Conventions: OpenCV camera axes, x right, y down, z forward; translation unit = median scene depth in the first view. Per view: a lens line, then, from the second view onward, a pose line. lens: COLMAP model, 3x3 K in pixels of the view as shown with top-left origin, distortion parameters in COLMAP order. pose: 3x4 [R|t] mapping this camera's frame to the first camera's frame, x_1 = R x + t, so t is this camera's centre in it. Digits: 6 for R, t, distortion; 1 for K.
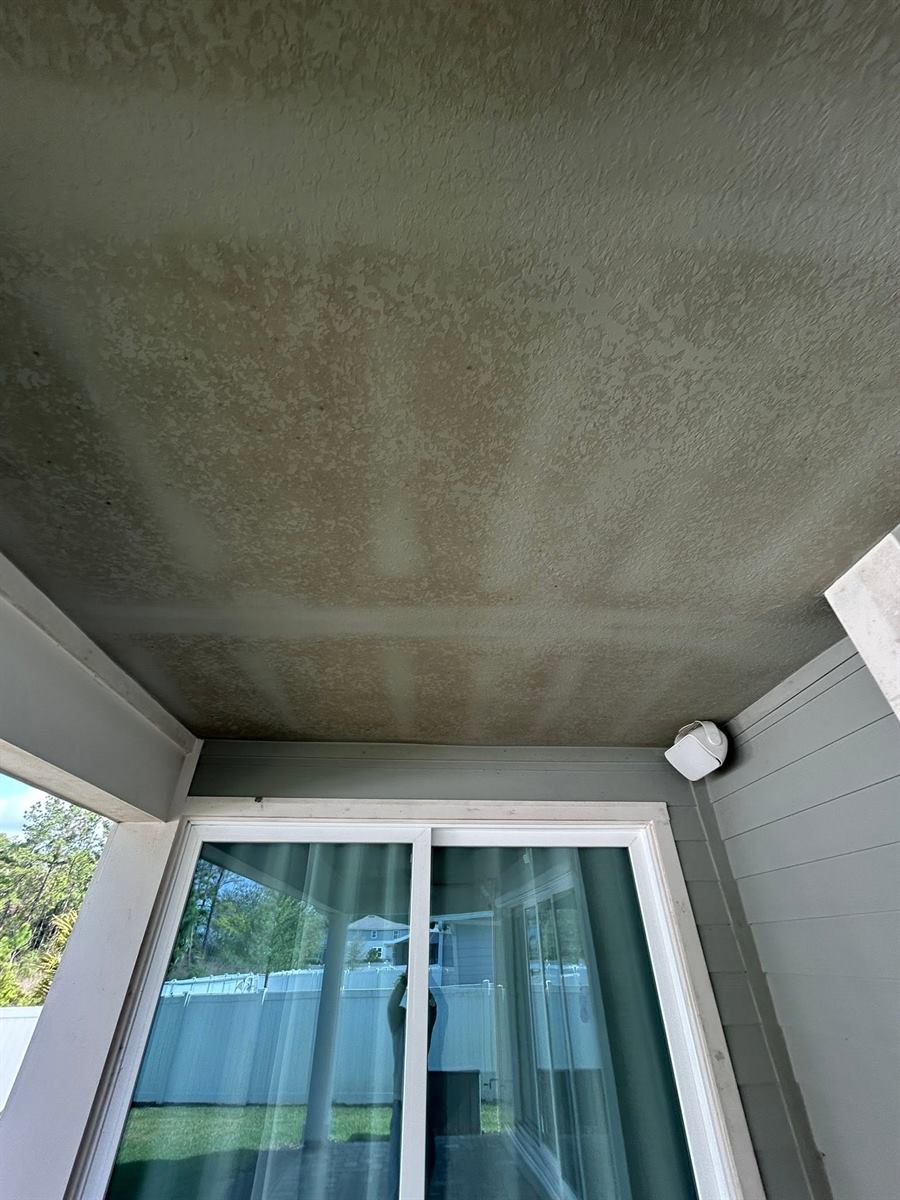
lens RADIAL K [[474.4, 0, 450.0], [0, 474.4, 600.0], [0, 0, 1]] dist [-0.001185, -0.000211]
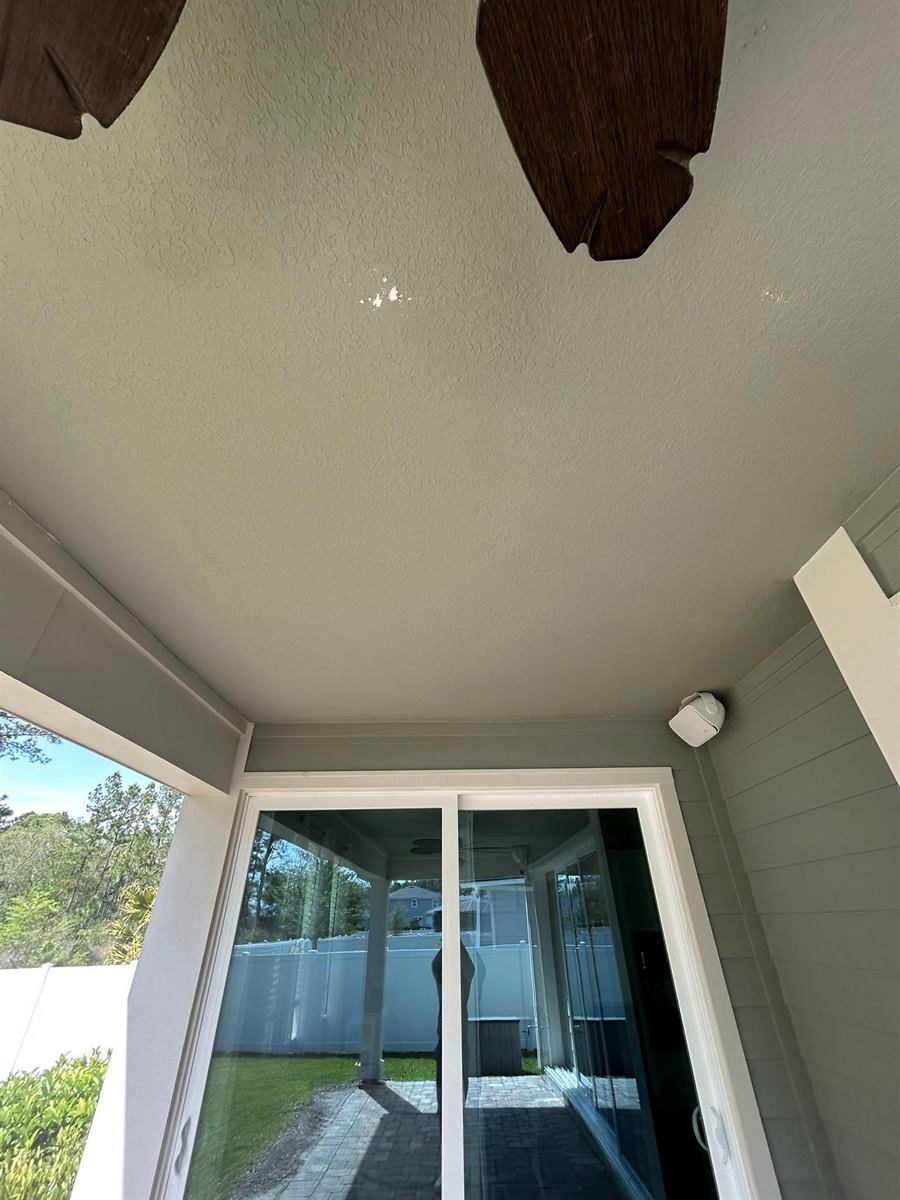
lens RADIAL K [[479.7, 0, 450.0], [0, 479.7, 600.0], [0, 0, 1]] dist [0.000124, 0.000006]
pose [[0.997612, -0.043877, -0.053334, 0.024134], [0.046346, 0.997867, 0.045972, -0.033005], [0.051203, -0.048334, 0.997518, -0.113374]]
